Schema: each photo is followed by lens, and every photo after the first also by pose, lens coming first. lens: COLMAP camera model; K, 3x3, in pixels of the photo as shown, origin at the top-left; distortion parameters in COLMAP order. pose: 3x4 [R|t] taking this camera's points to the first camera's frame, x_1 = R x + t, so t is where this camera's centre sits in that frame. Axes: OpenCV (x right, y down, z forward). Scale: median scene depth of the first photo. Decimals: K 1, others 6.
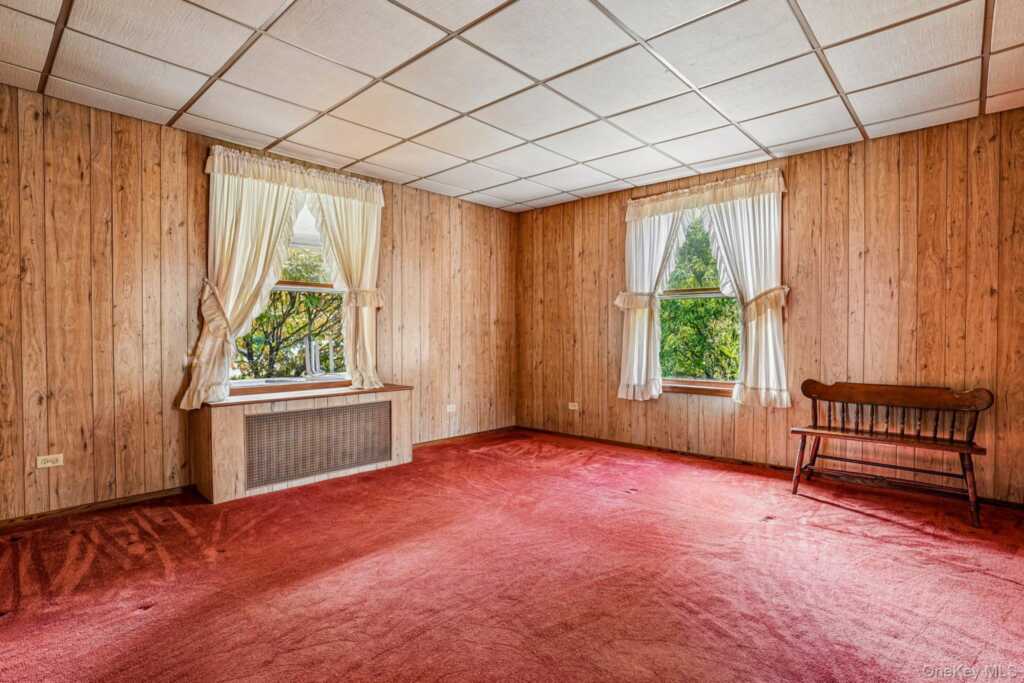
lens RADIAL K [[485.4, 0, 512.9], [0, 485.4, 345.1], [0, 0, 1]] dist [-0.064612, 0.032116]
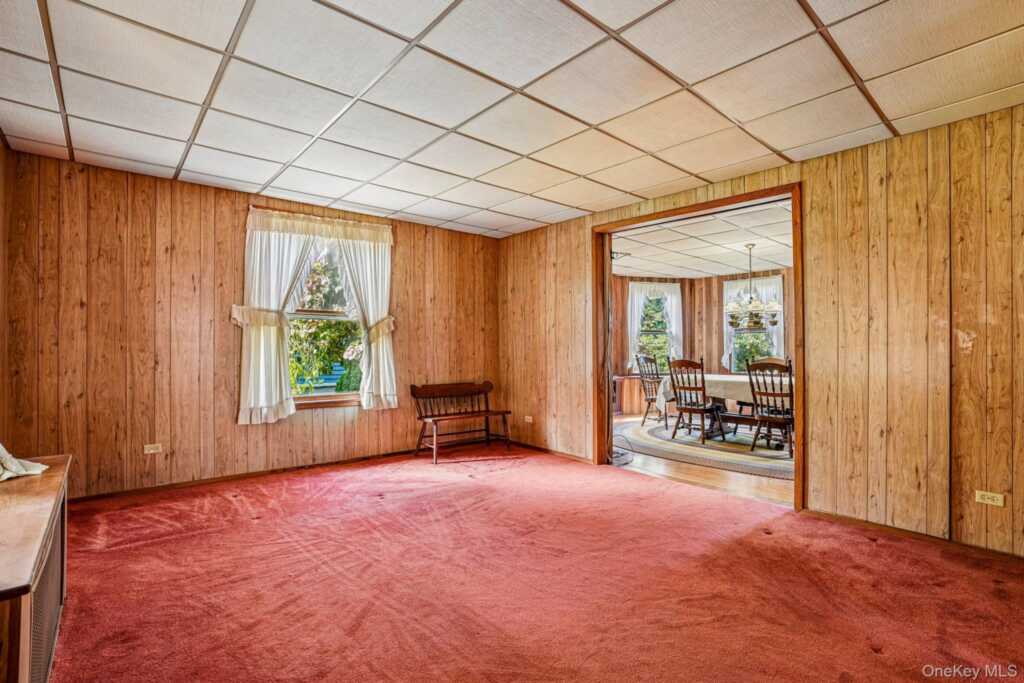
lens RADIAL K [[485.4, 0, 512.9], [0, 485.4, 345.1], [0, 0, 1]] dist [-0.064612, 0.032116]
pose [[0.160951, 0.000247, 0.986962, -0.639055], [0.012446, 0.999920, -0.002280, -0.032645], [-0.986884, 0.012651, 0.160935, 0.413980]]
